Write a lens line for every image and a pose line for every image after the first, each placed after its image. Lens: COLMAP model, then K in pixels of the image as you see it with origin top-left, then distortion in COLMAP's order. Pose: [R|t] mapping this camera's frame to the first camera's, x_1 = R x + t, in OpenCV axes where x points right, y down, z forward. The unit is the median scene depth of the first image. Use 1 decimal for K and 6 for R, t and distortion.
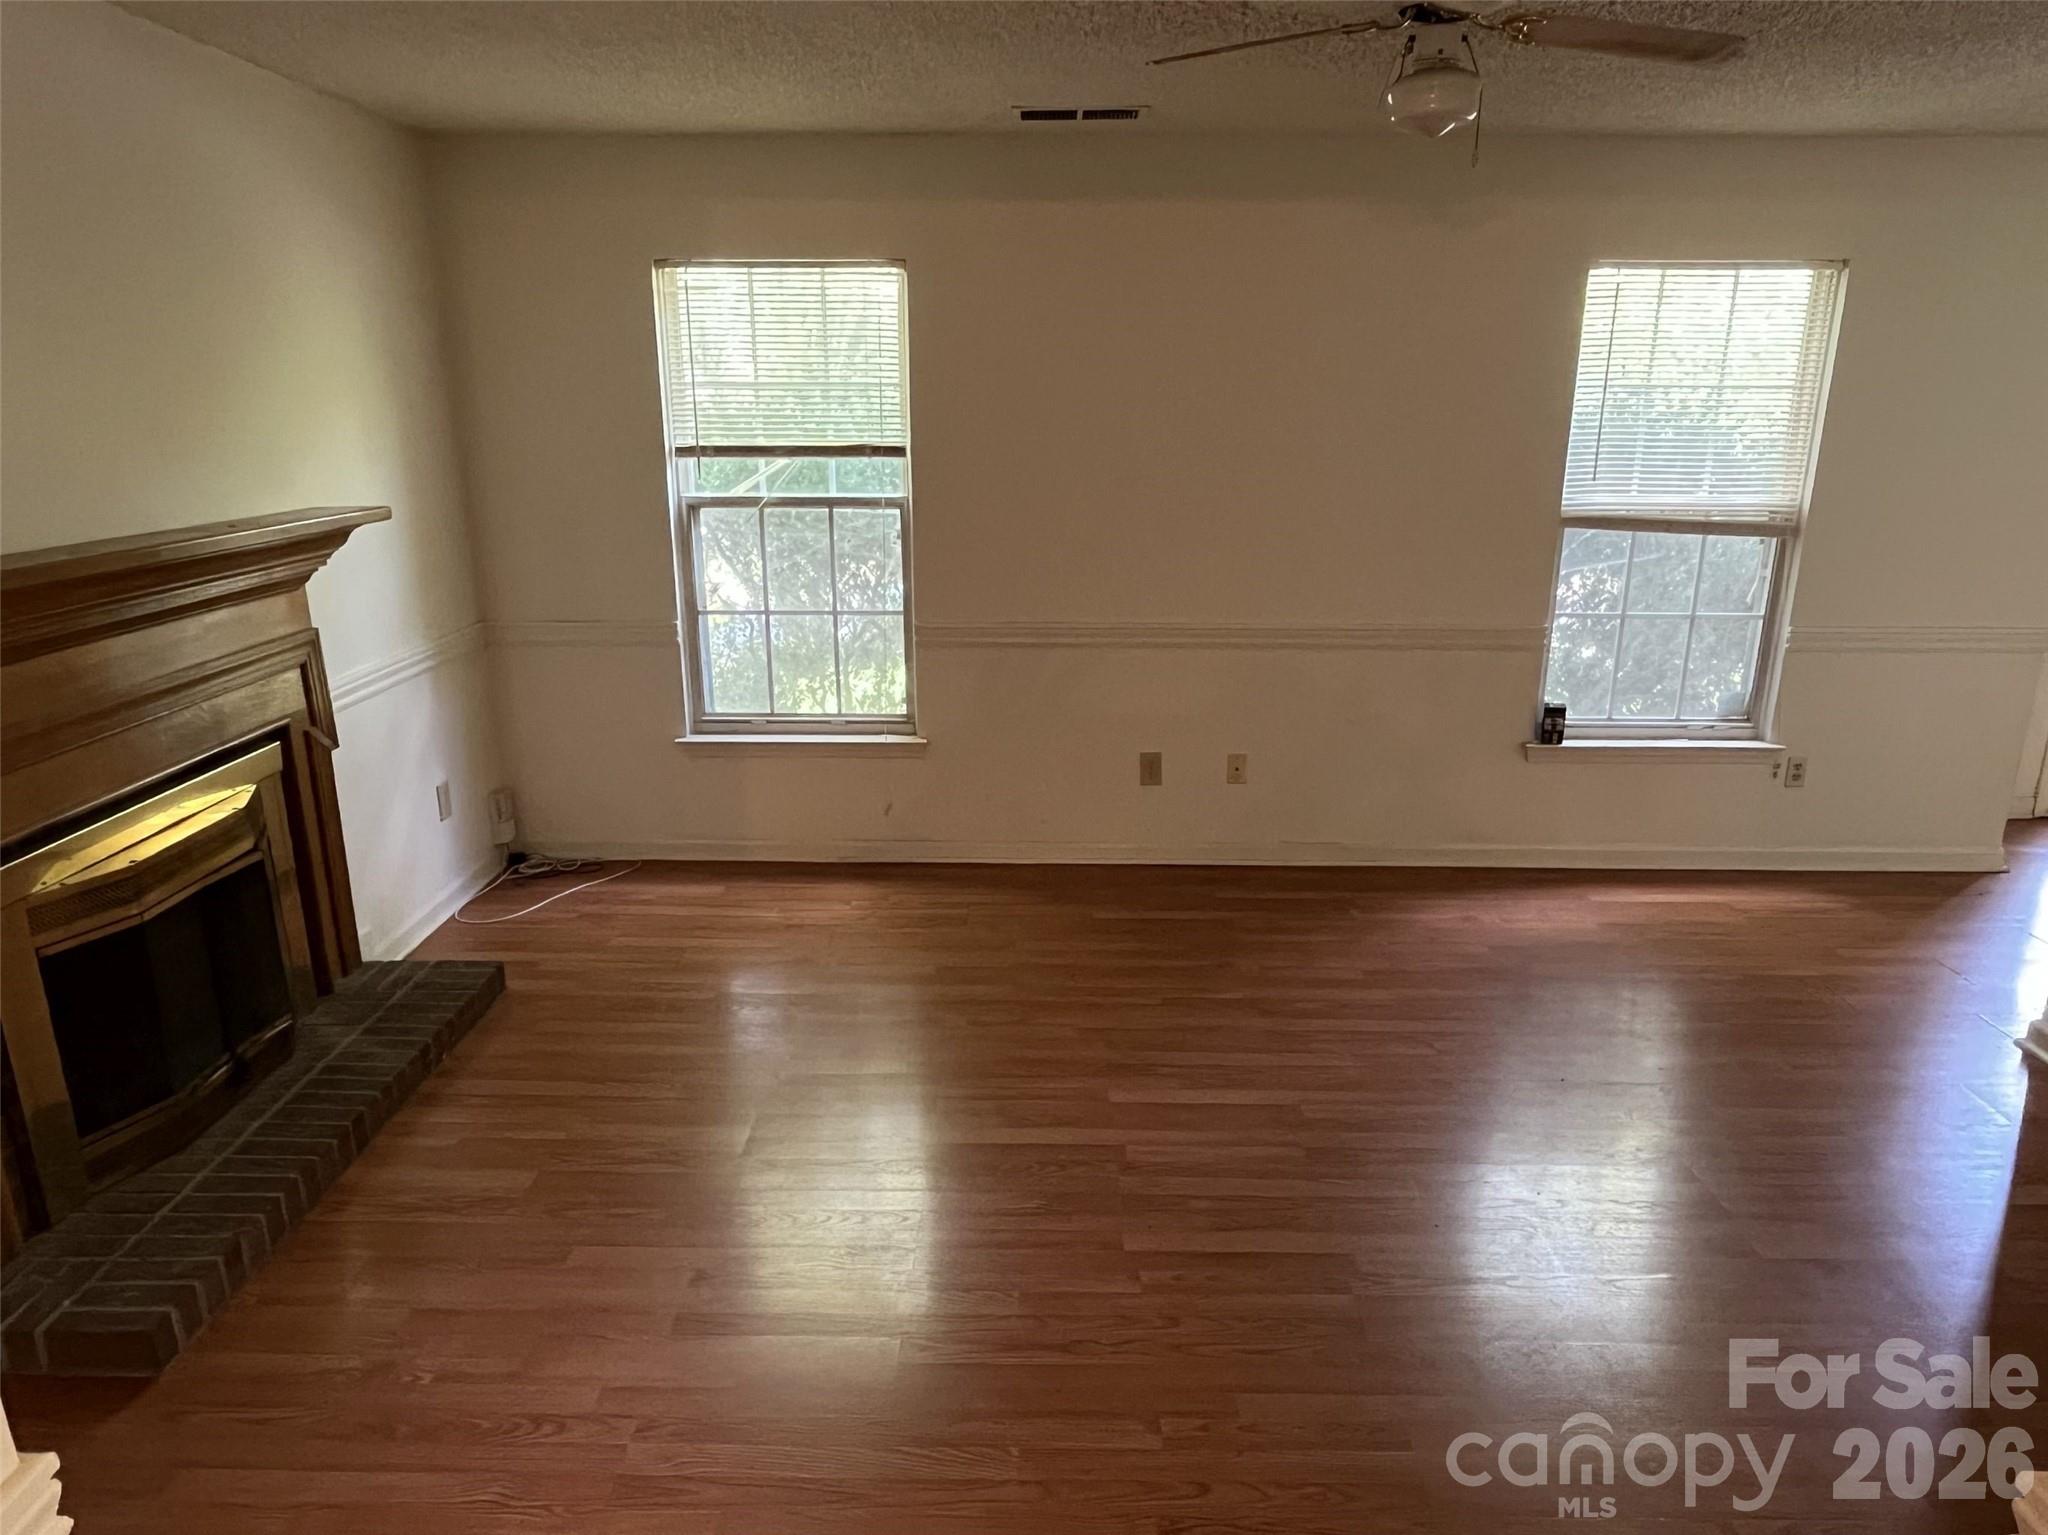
lens RADIAL K [[1292.1, 0, 1026.5], [0, 1292.1, 768.9], [0, 0, 1]] dist [-0.000183, -0.000679]
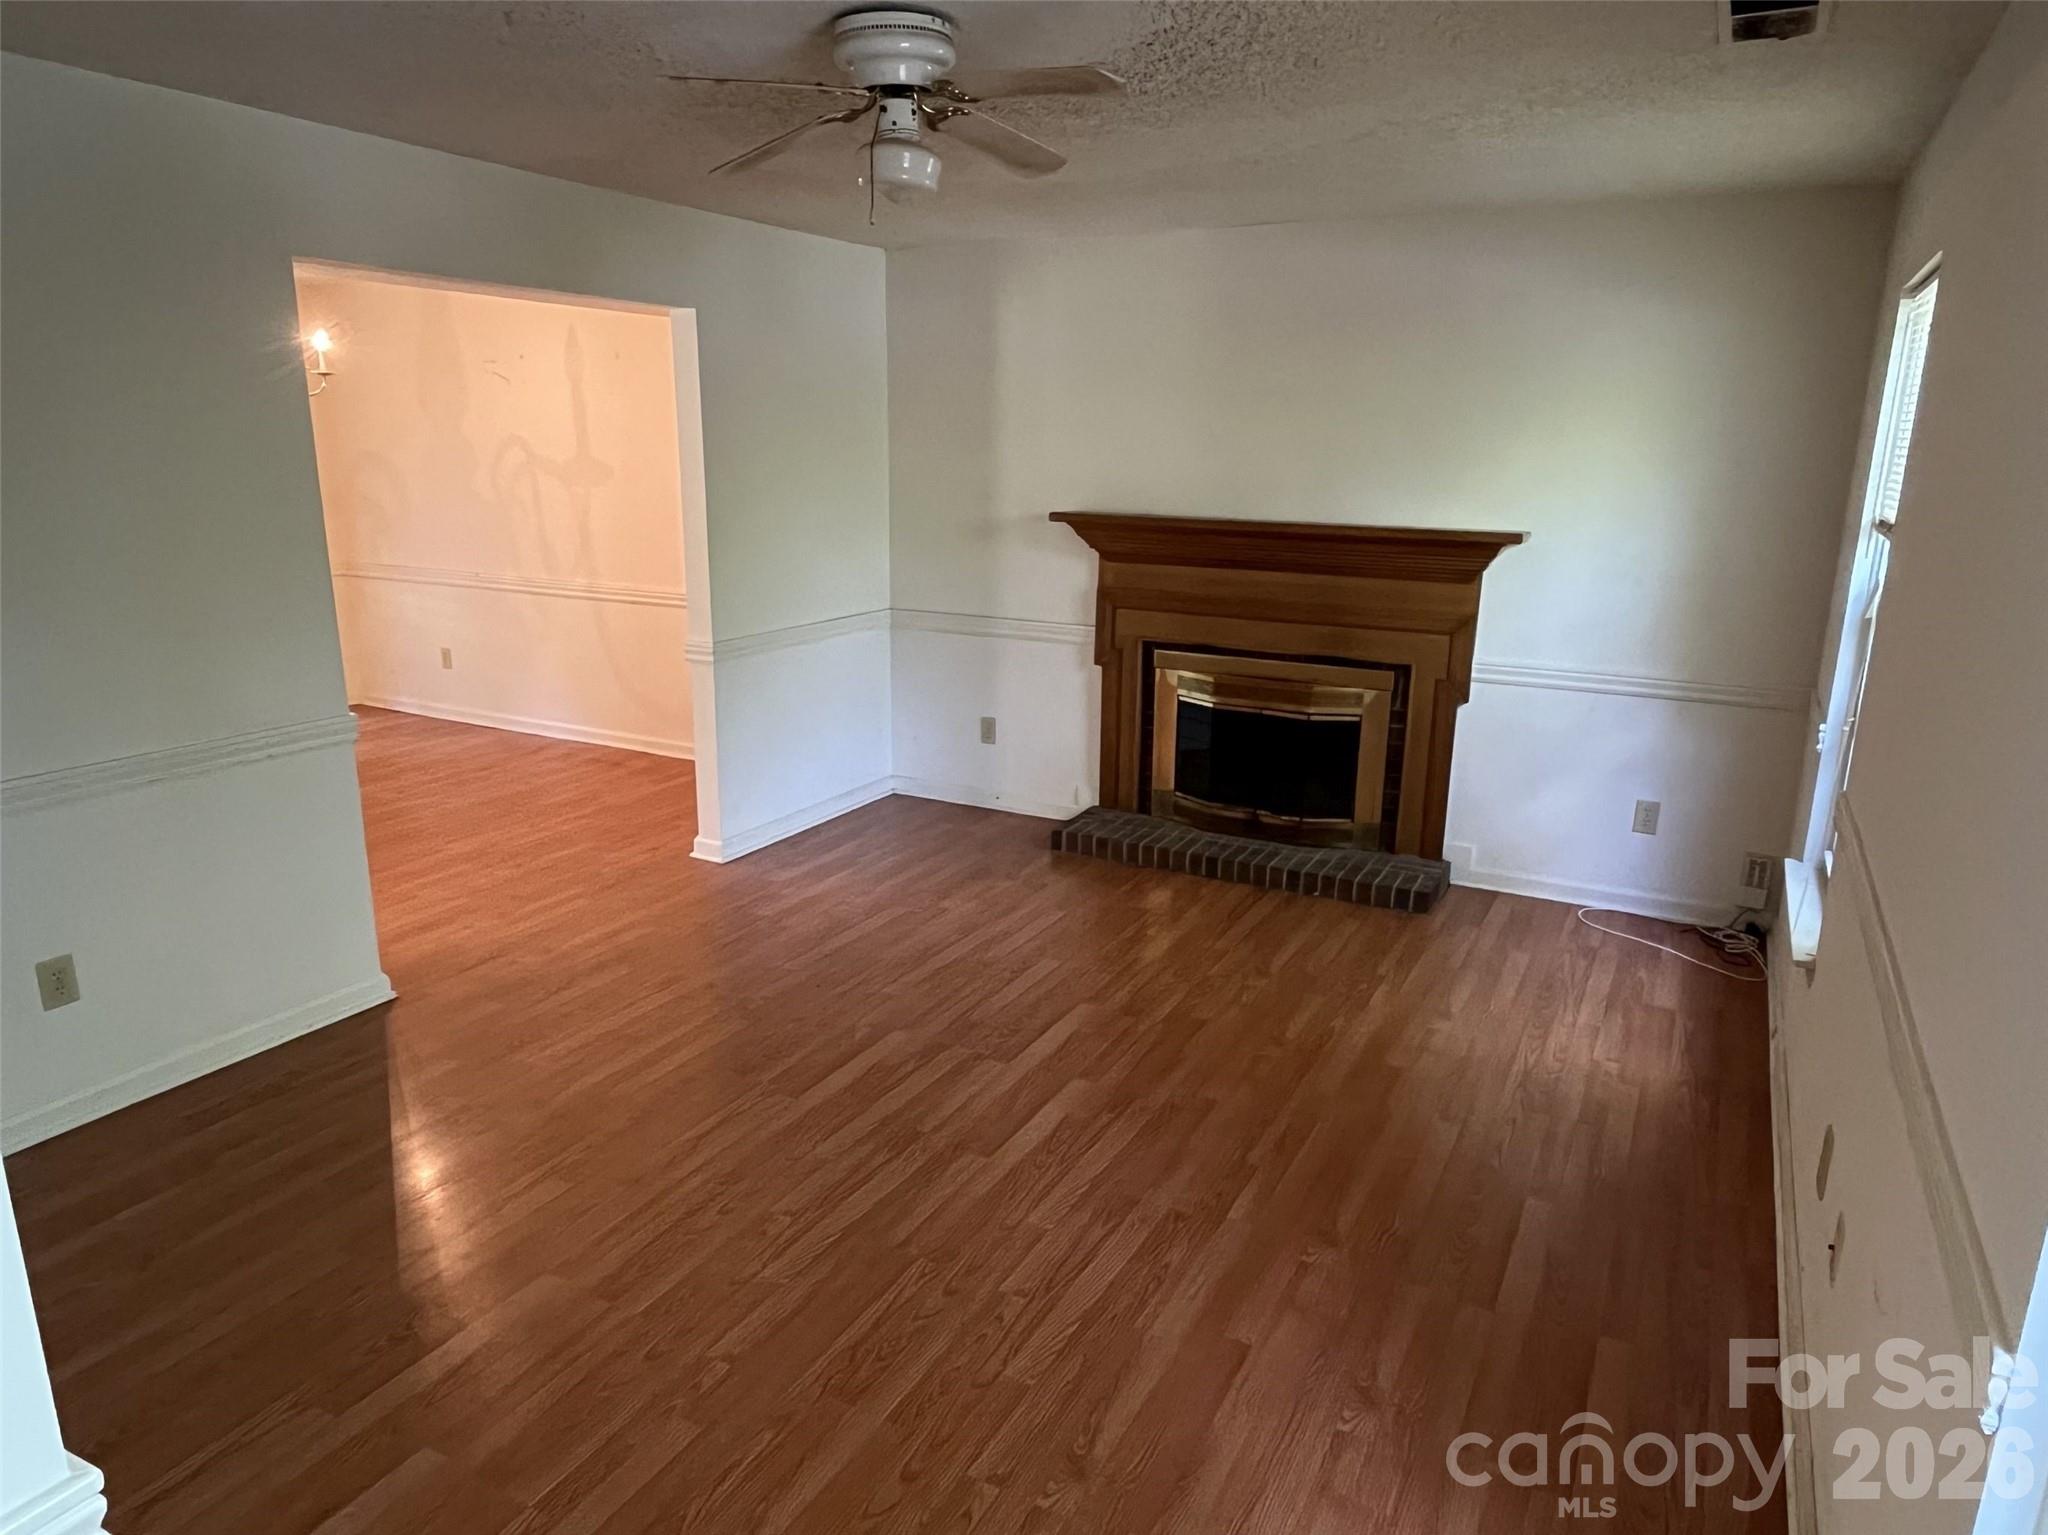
lens RADIAL K [[1292.1, 0, 1026.5], [0, 1292.1, 768.9], [0, 0, 1]] dist [-0.000183, -0.000679]
pose [[-0.453391, 0.219885, -0.863763, 0.870427], [-0.259739, 0.894437, 0.364031, -0.329408], [0.852627, 0.389401, -0.348417, 1.108016]]
